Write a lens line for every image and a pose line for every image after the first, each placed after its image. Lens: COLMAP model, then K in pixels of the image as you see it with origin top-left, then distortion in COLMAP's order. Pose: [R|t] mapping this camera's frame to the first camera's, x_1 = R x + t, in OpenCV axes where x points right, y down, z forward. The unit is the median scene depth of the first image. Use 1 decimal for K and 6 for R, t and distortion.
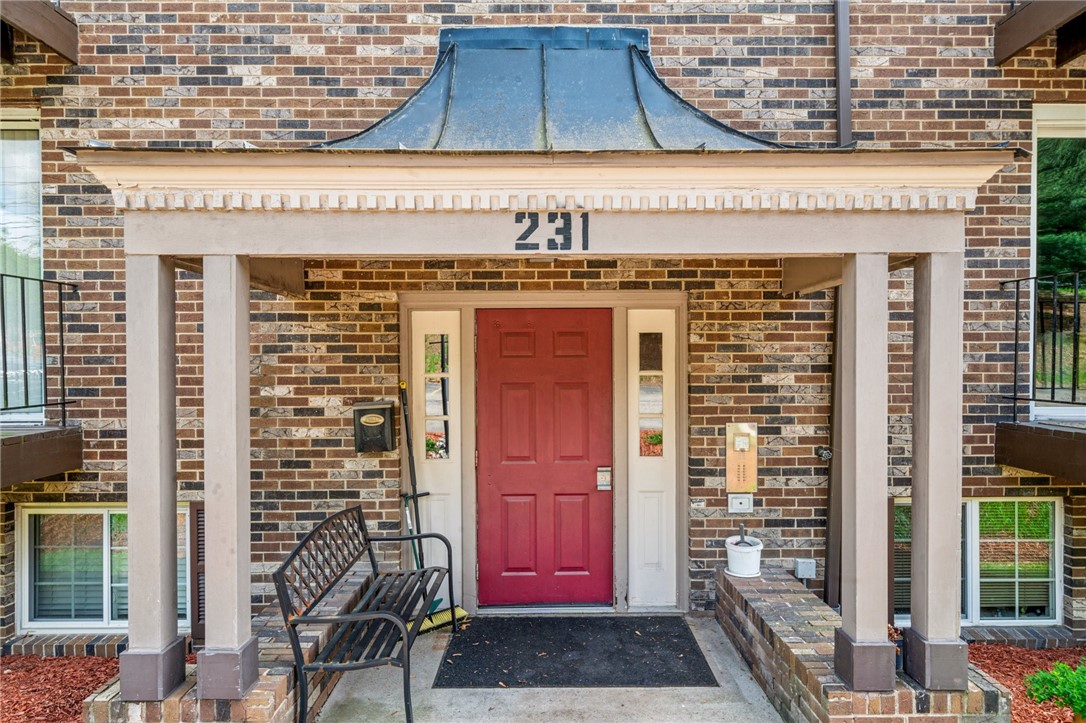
lens RADIAL K [[676.2, 0, 543.1], [0, 676.2, 362.8], [0, 0, 1]] dist [0.001508, 0.001979]
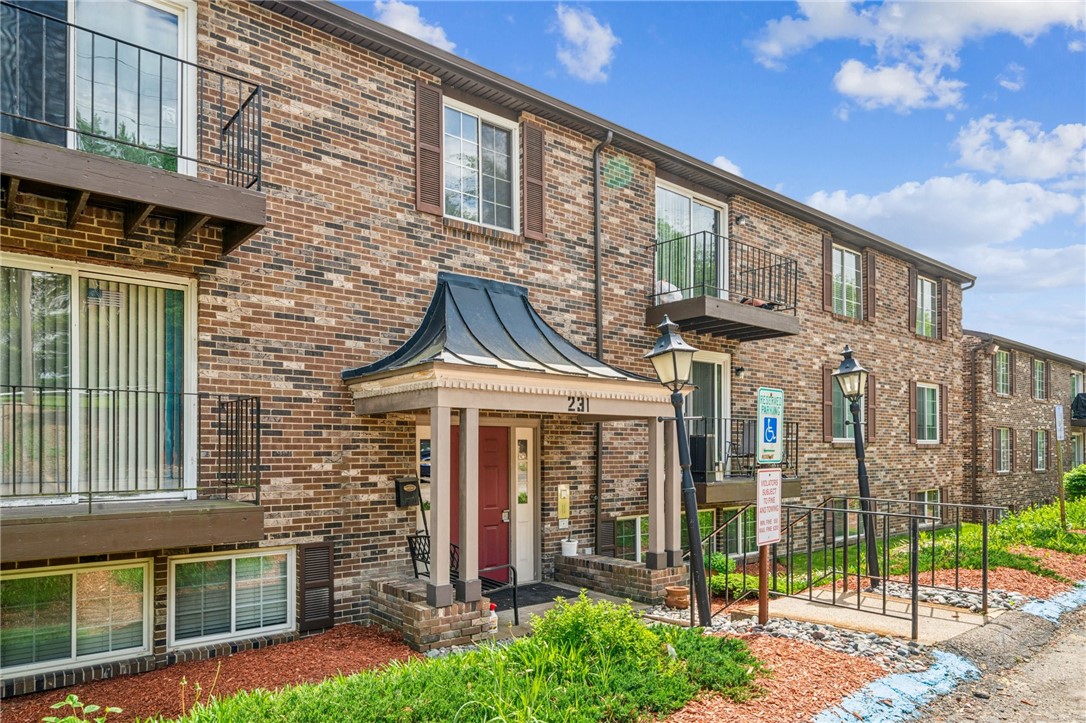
lens RADIAL K [[676.2, 0, 552.2], [0, 676.2, 434.4], [0, 0, 1]] dist [0.001508, 0.001979]
pose [[0.775226, 0.017916, 0.631430, -1.050381], [0.003245, 0.999472, -0.032343, 0.003405], [-0.631676, 0.027123, 0.774758, -0.584966]]
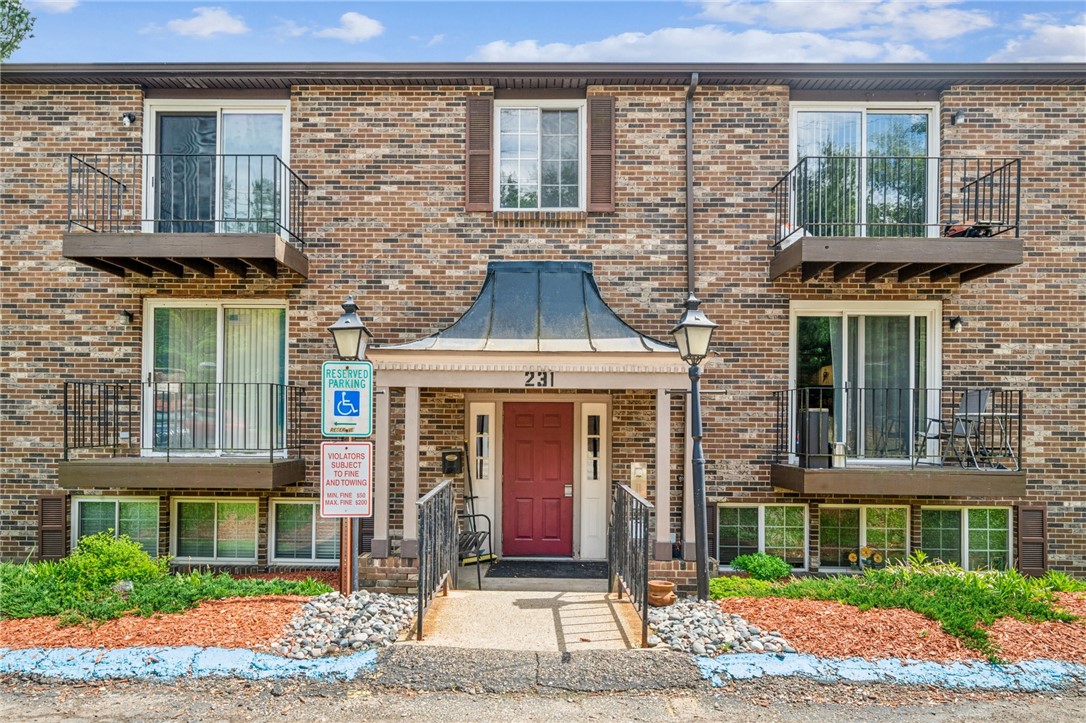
lens RADIAL K [[676.2, 0, 538.6], [0, 676.2, 409.0], [0, 0, 1]] dist [0.001508, 0.001979]
pose [[0.999852, 0.012766, -0.011513, 0.025554], [-0.013141, 0.999366, -0.033087, 0.003430], [0.011084, 0.033233, 0.999386, -0.973851]]
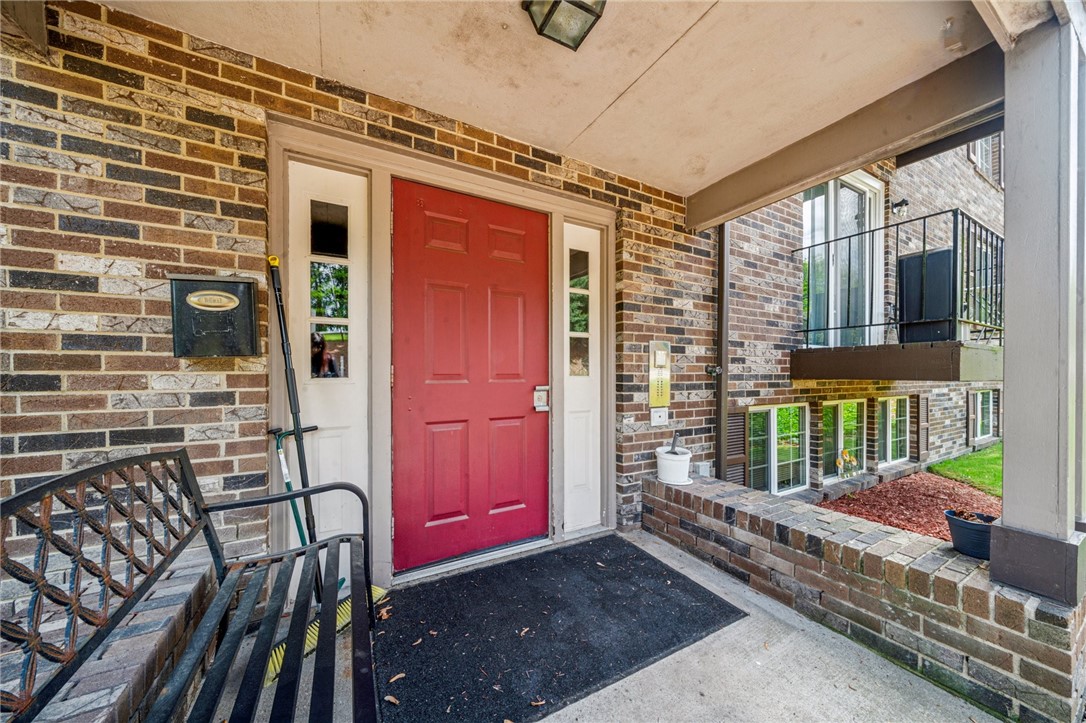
lens RADIAL K [[380.4, 0, 547.2], [0, 380.4, 371.3], [0, 0, 1]] dist [-0.005265, 0.000037]
pose [[0.879196, 0.004389, 0.476440, -0.151731], [-0.000625, 0.999967, -0.008059, 0.143205], [-0.476460, 0.006788, 0.879170, 0.564715]]
